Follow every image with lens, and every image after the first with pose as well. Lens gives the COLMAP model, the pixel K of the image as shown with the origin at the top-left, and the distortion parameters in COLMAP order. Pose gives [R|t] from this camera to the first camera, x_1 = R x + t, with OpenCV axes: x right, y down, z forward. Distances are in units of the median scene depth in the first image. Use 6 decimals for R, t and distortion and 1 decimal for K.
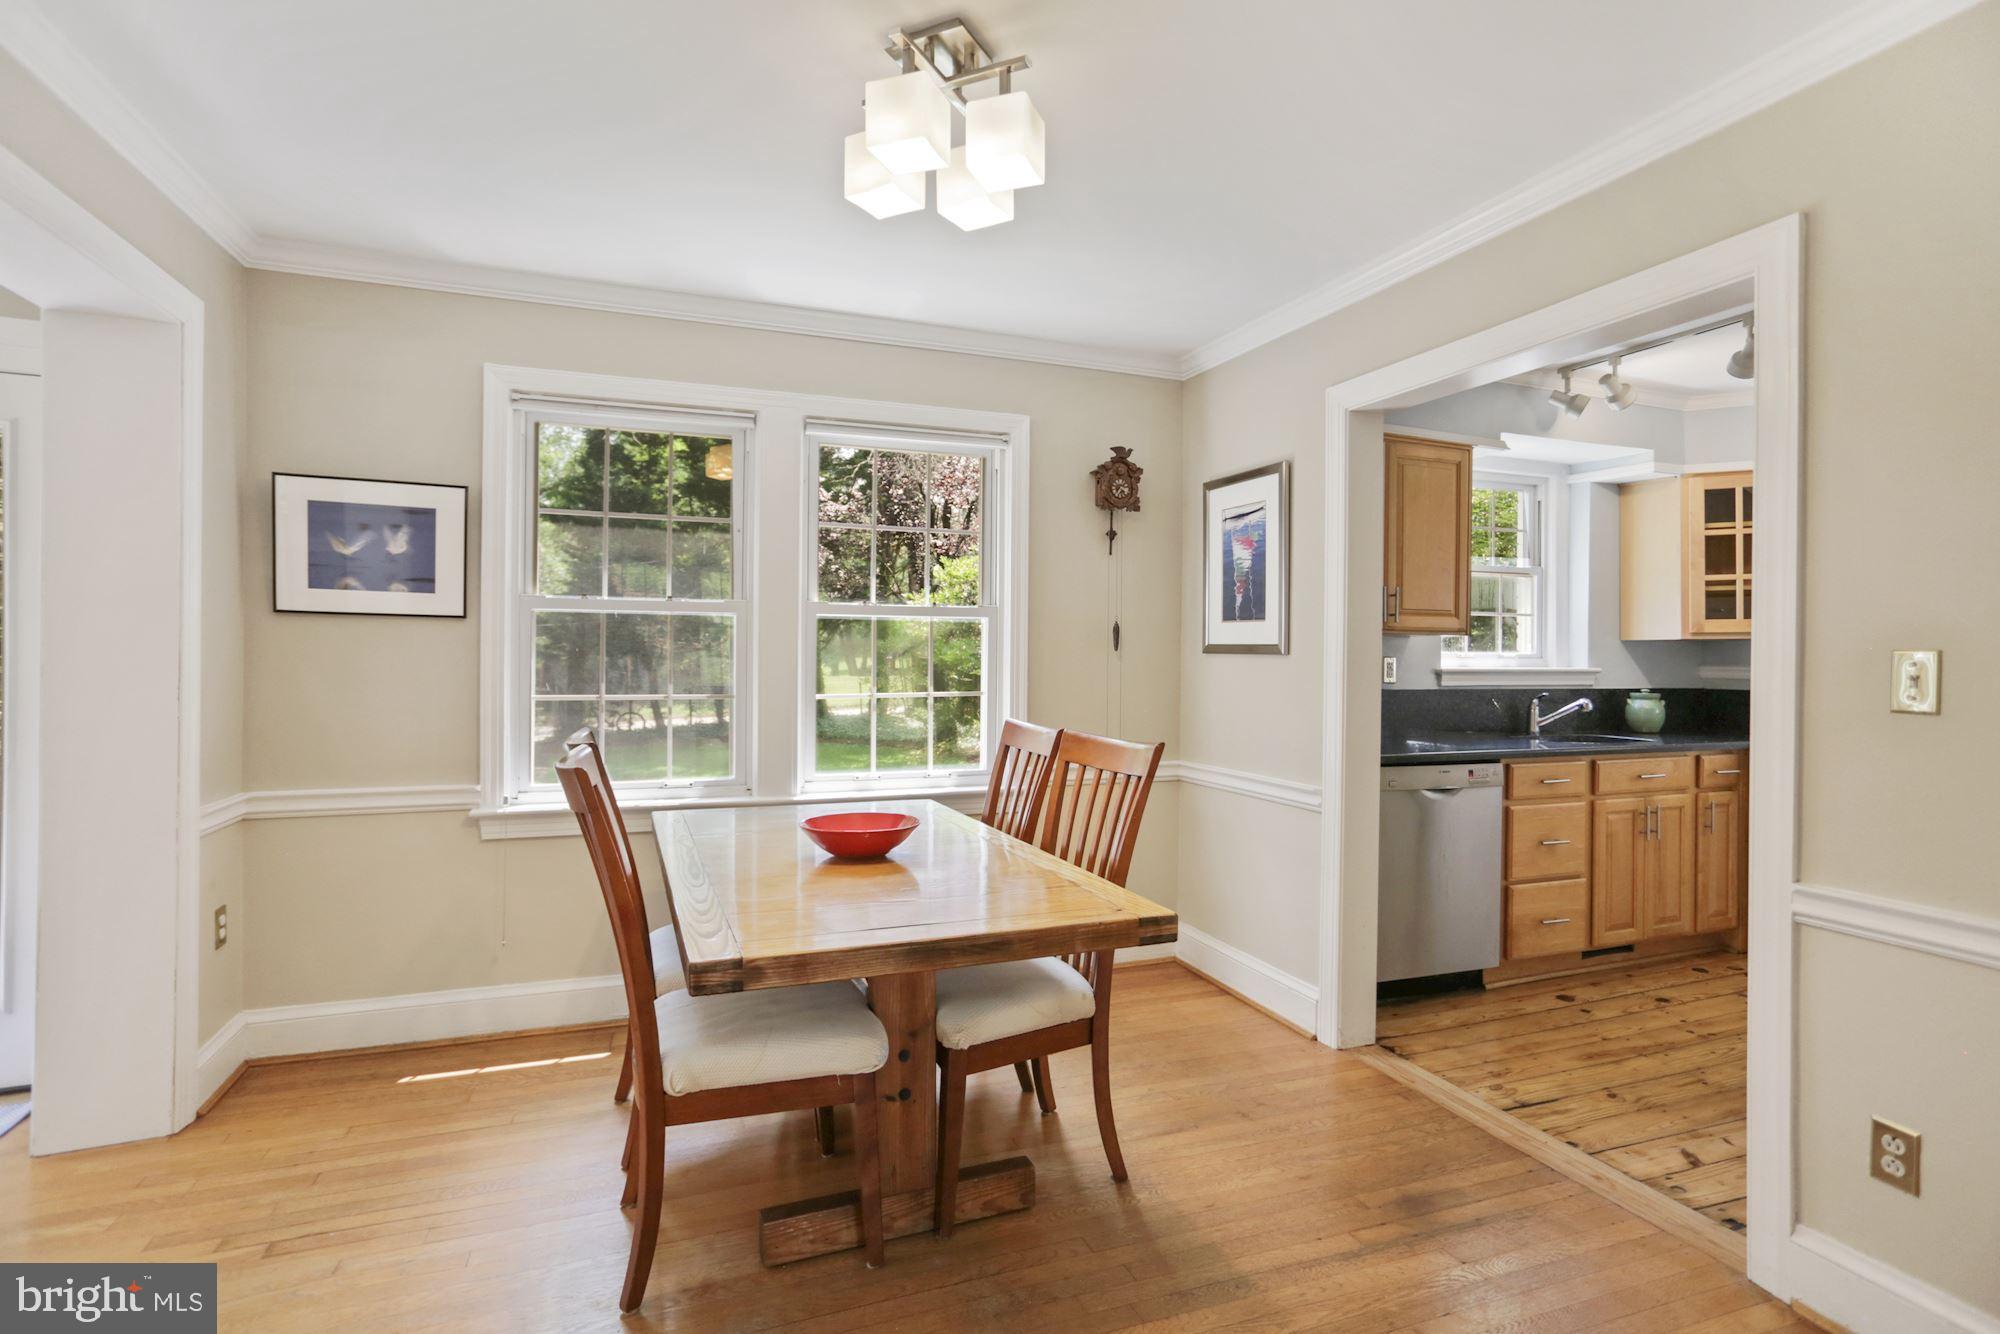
lens RADIAL K [[962.7, 0, 991.2], [0, 962.7, 653.5], [0, 0, 1]] dist [-0.020100, 0.000646]
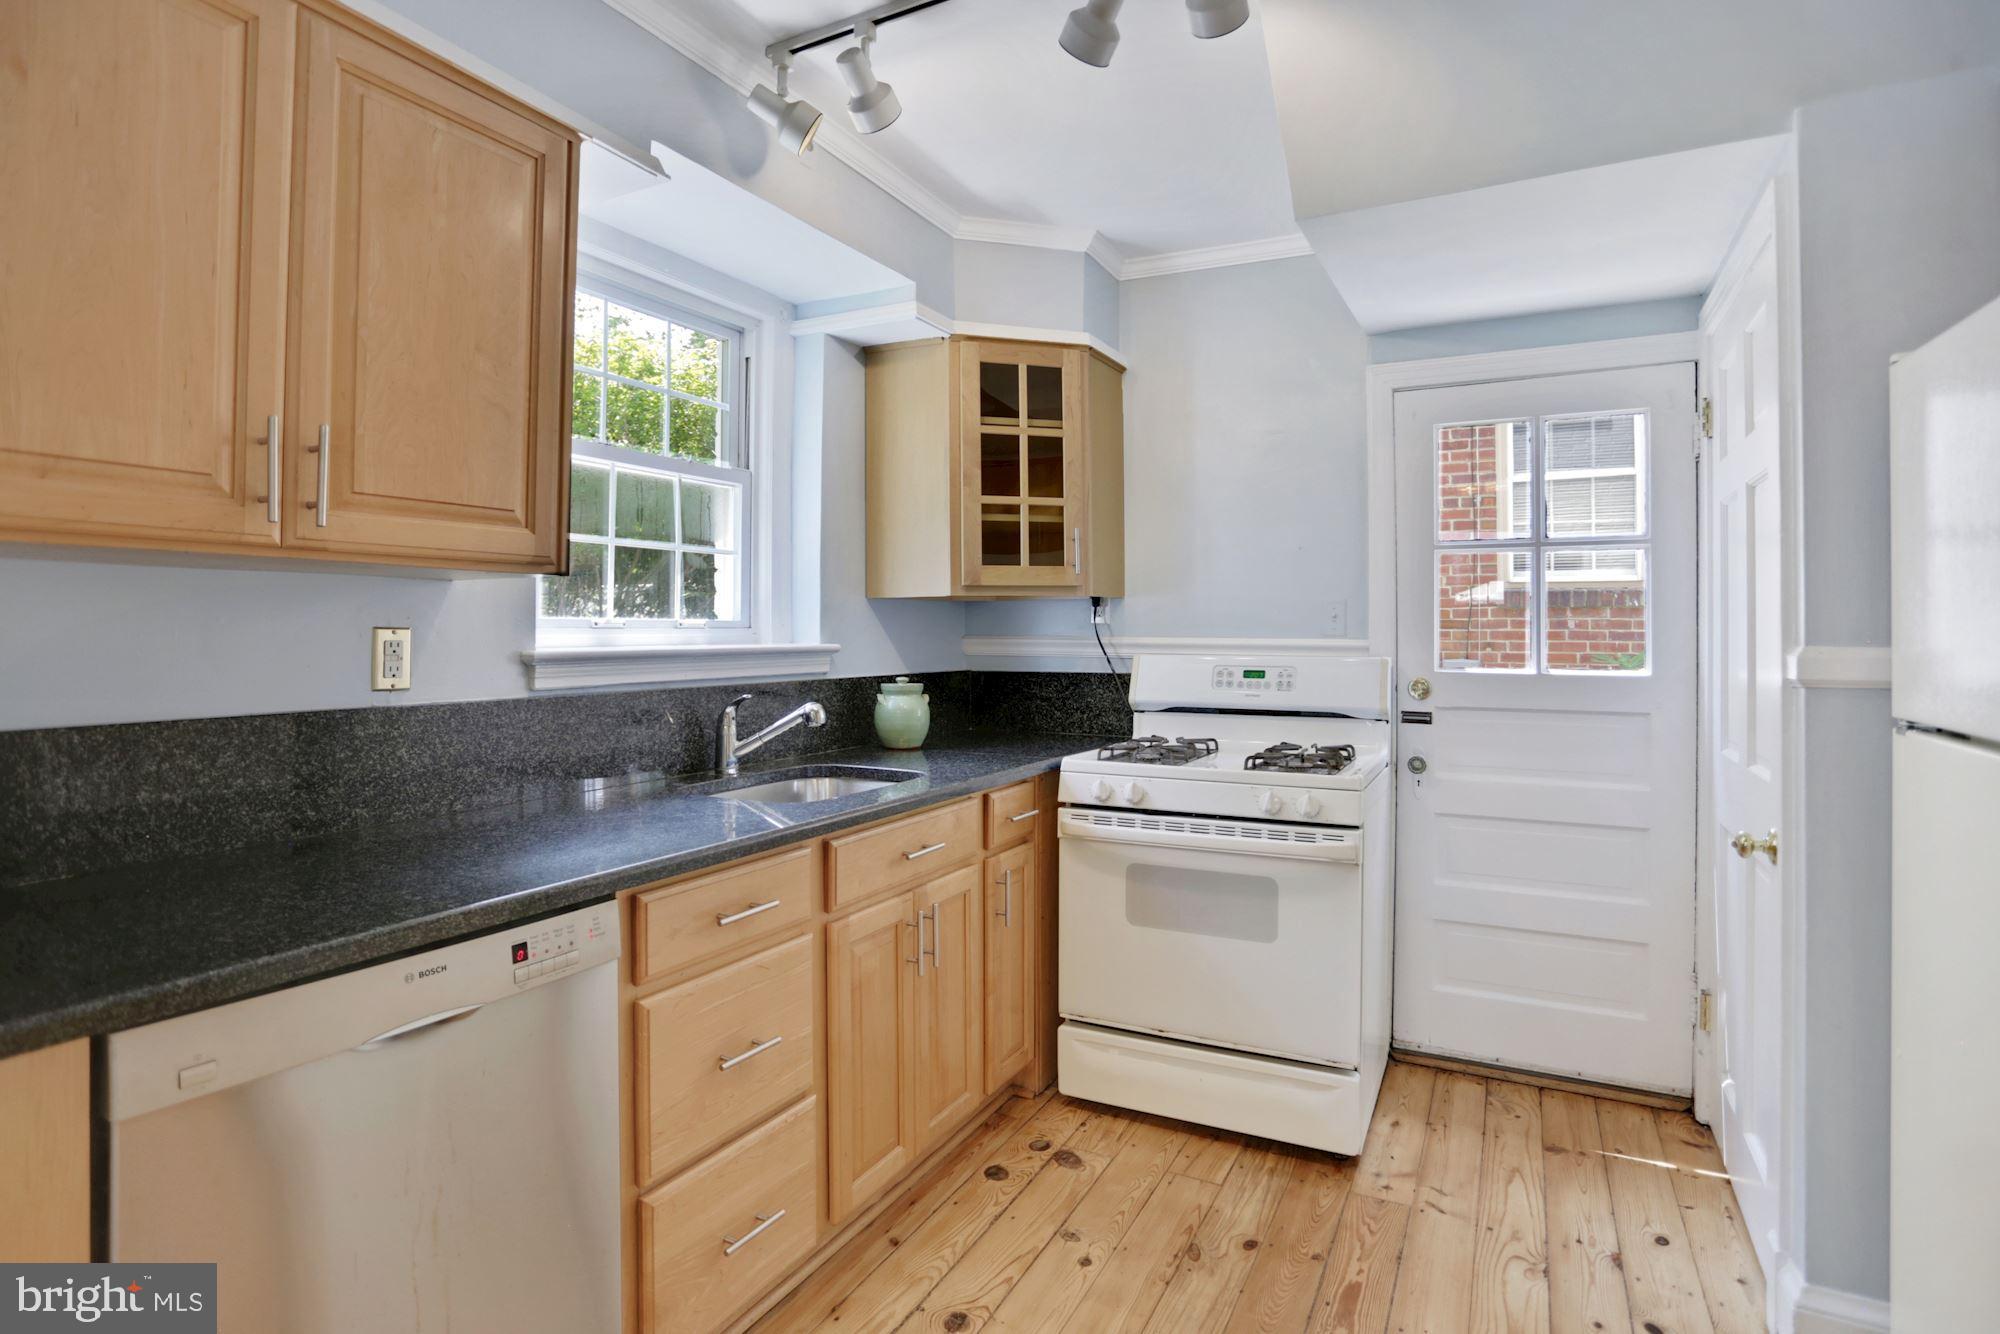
lens RADIAL K [[989.2, 0, 997.5], [0, 989.2, 625.5], [0, 0, 1]] dist [-0.055369, 0.000191]
pose [[0.750152, -0.004045, 0.661253, 0.342364], [0.004997, 0.999987, 0.000449, 0.004409], [-0.661246, 0.002967, 0.750163, 0.530551]]
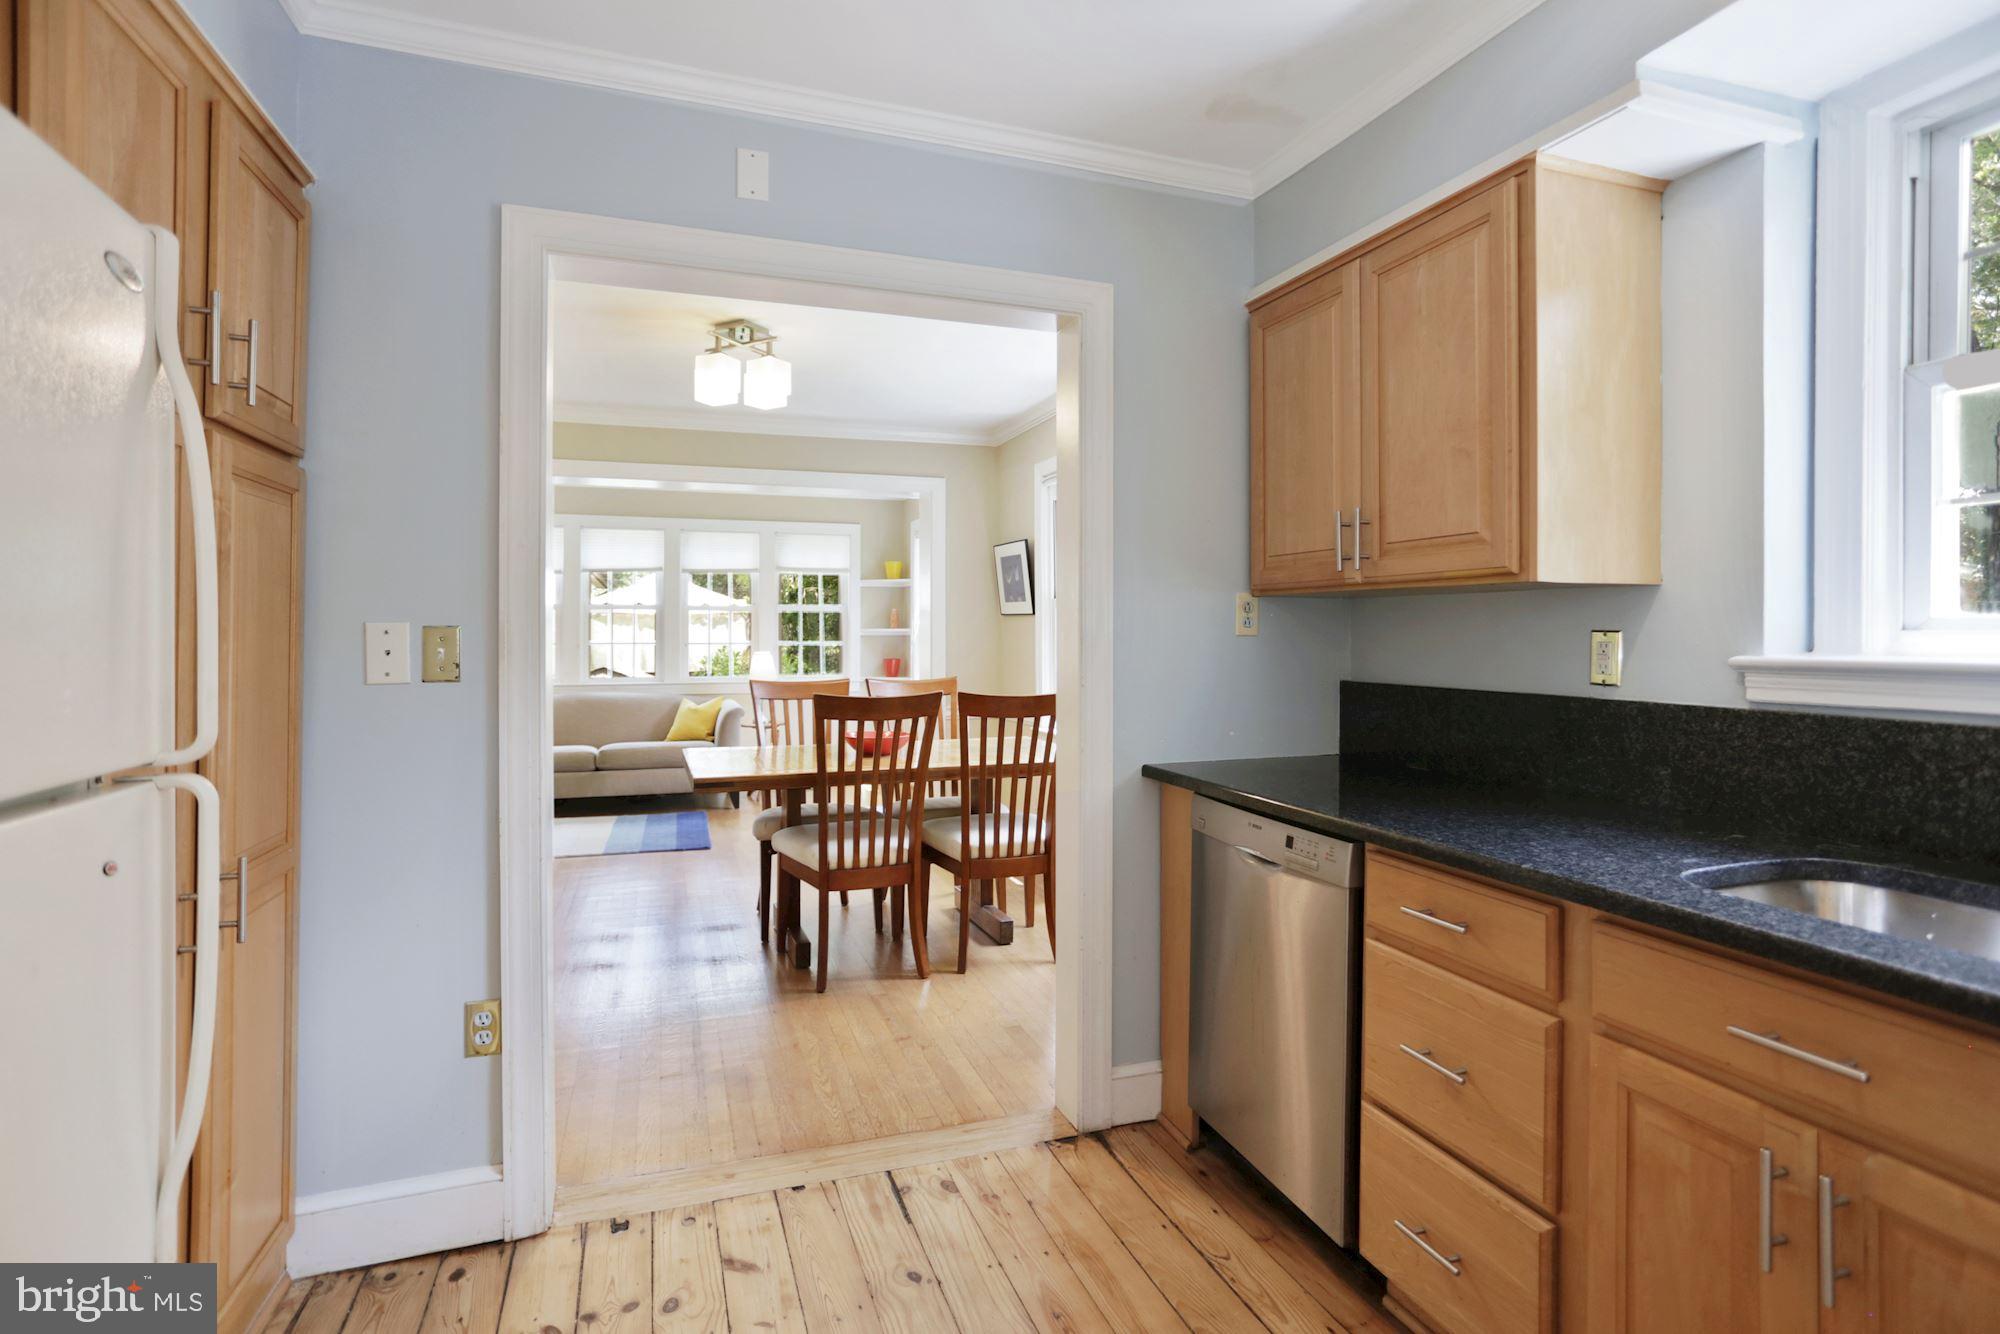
lens RADIAL K [[997.9, 0, 999.5], [0, 997.9, 635.3], [0, 0, 1]] dist [-0.054794, 0.040178]
pose [[-0.011032, -0.005985, -0.999921, 0.917961], [-0.000228, 0.999982, -0.005983, 0.009505], [0.999939, 0.000162, -0.011033, 0.724714]]
